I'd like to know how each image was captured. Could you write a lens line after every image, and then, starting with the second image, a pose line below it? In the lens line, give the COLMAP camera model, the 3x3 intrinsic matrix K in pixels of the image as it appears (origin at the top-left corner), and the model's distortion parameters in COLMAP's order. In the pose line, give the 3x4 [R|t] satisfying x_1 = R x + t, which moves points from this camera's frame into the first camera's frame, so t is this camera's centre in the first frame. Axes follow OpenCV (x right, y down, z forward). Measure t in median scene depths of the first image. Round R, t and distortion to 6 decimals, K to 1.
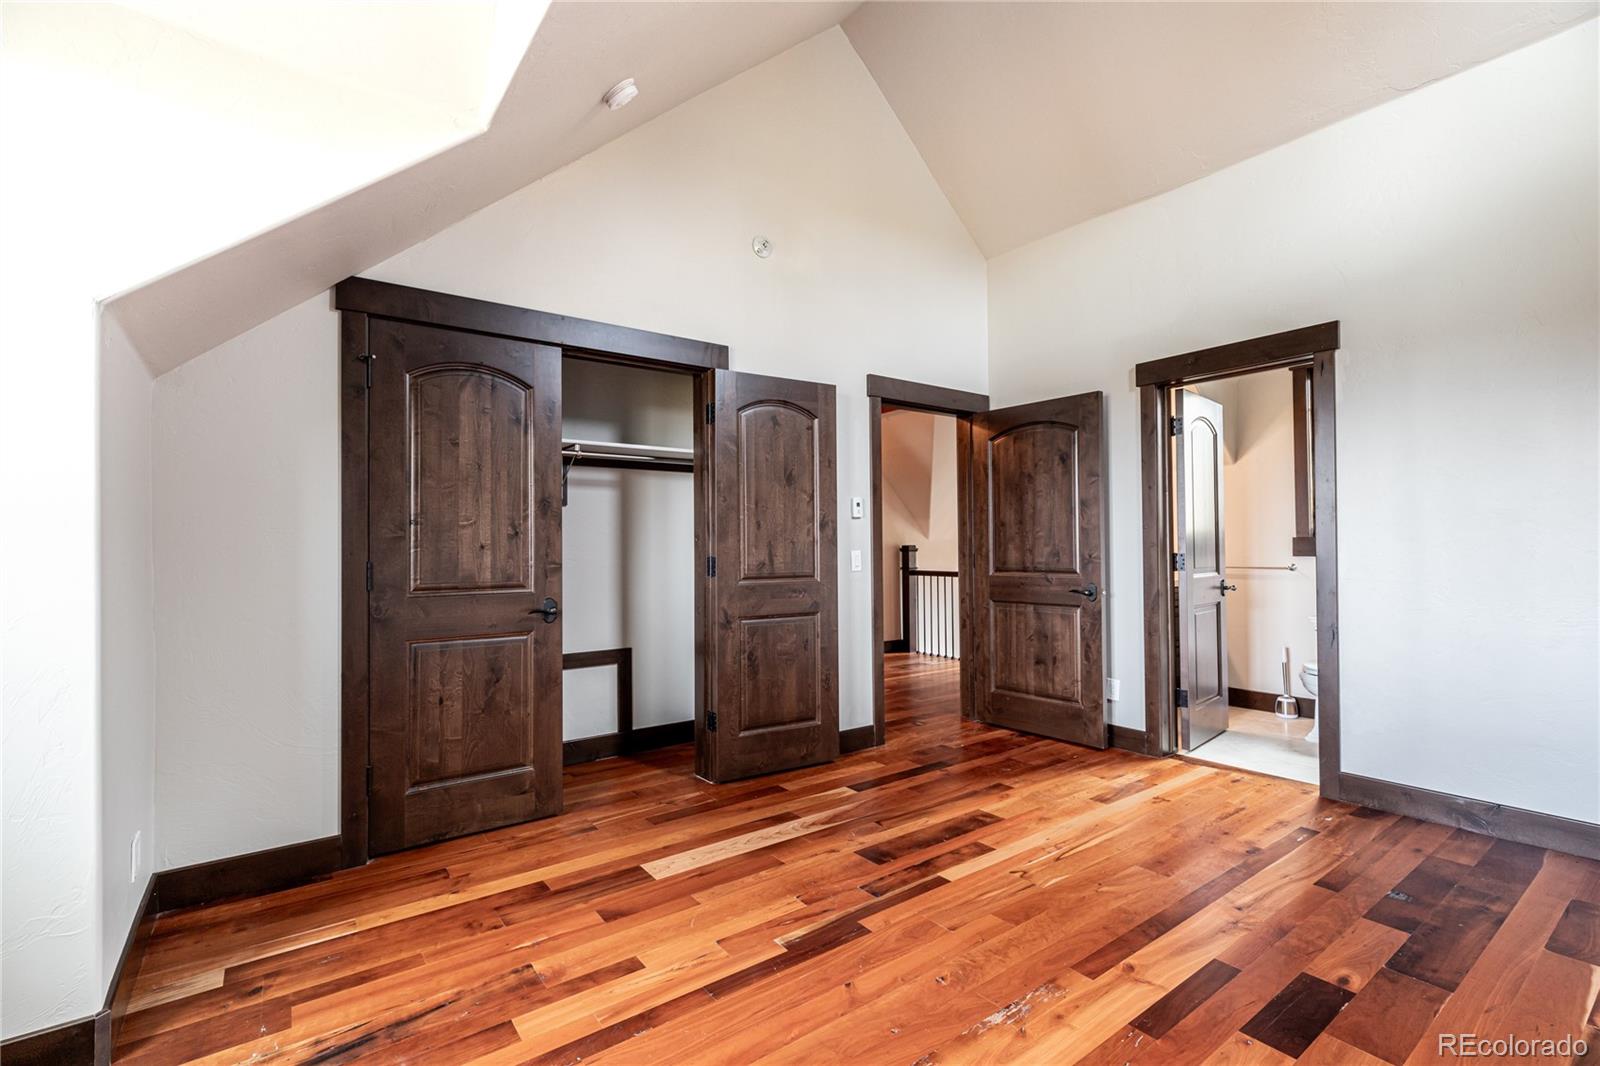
lens RADIAL K [[711.2, 0, 796.4], [0, 711.2, 537.7], [0, 0, 1]] dist [-0.001834, 0.000242]
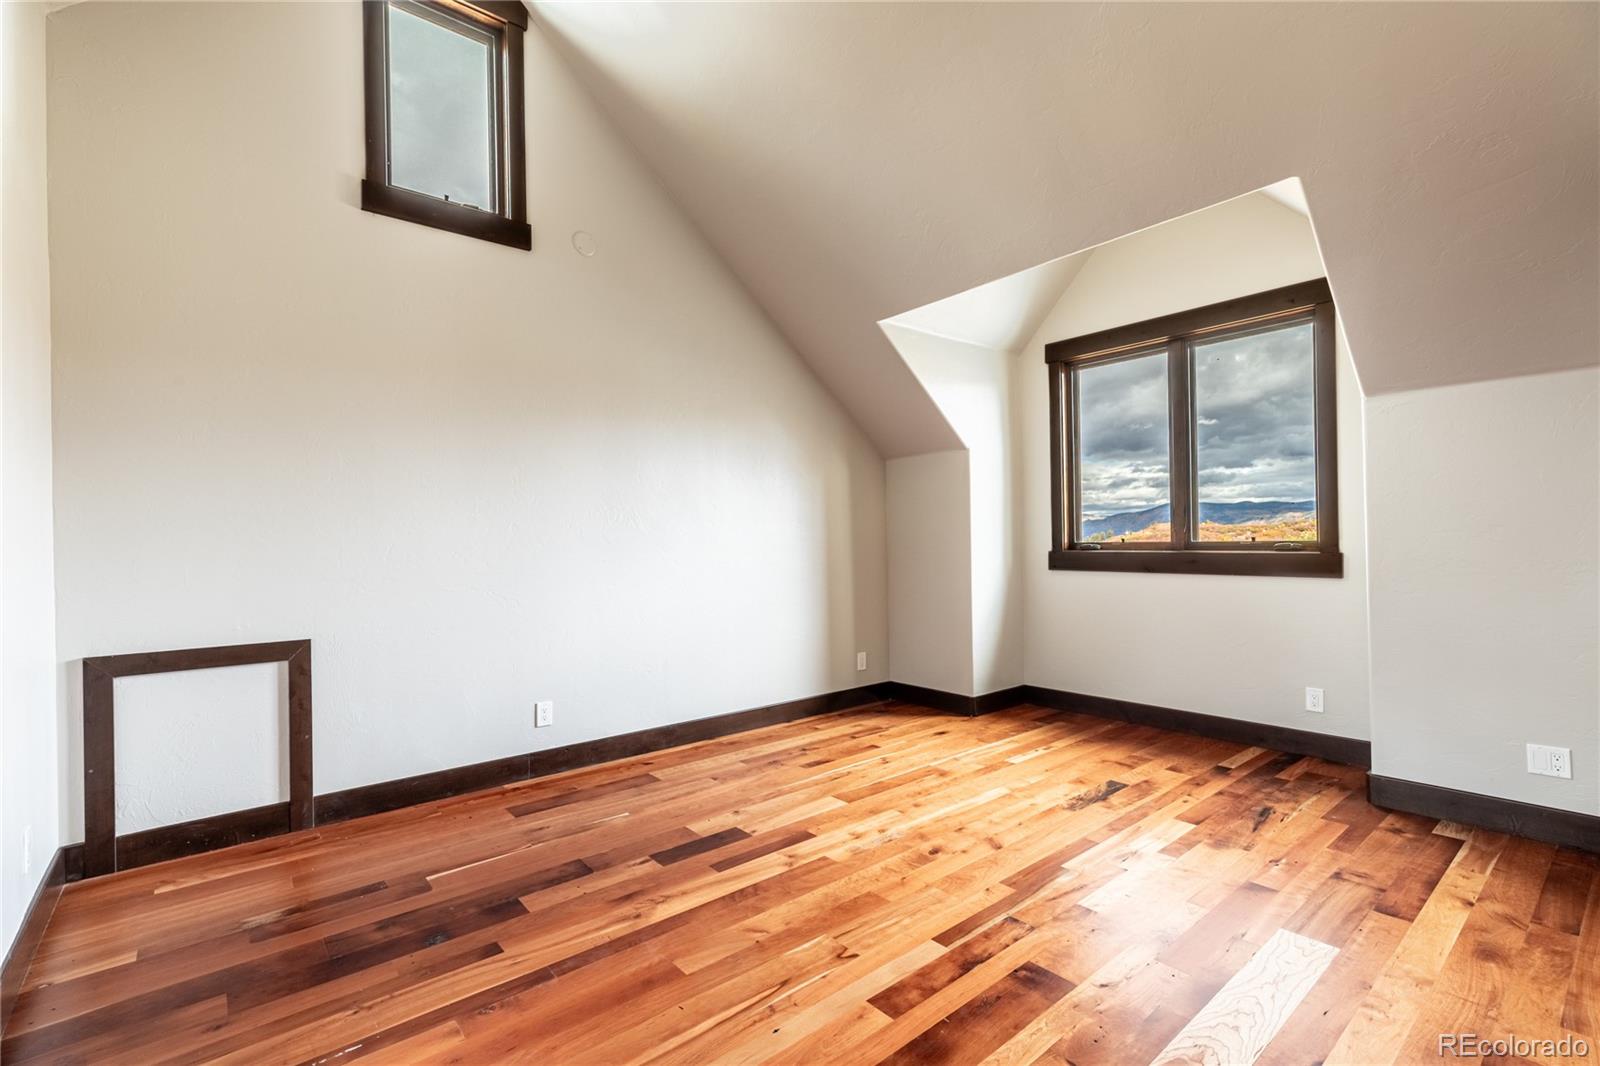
lens RADIAL K [[711.2, 0, 796.4], [0, 711.2, 537.7], [0, 0, 1]] dist [-0.001834, 0.000242]
pose [[-0.997930, 0.026125, -0.058757, 0.441548], [0.027145, 0.999493, -0.016637, 0.024777], [0.058293, -0.018197, -0.998134, 1.961361]]
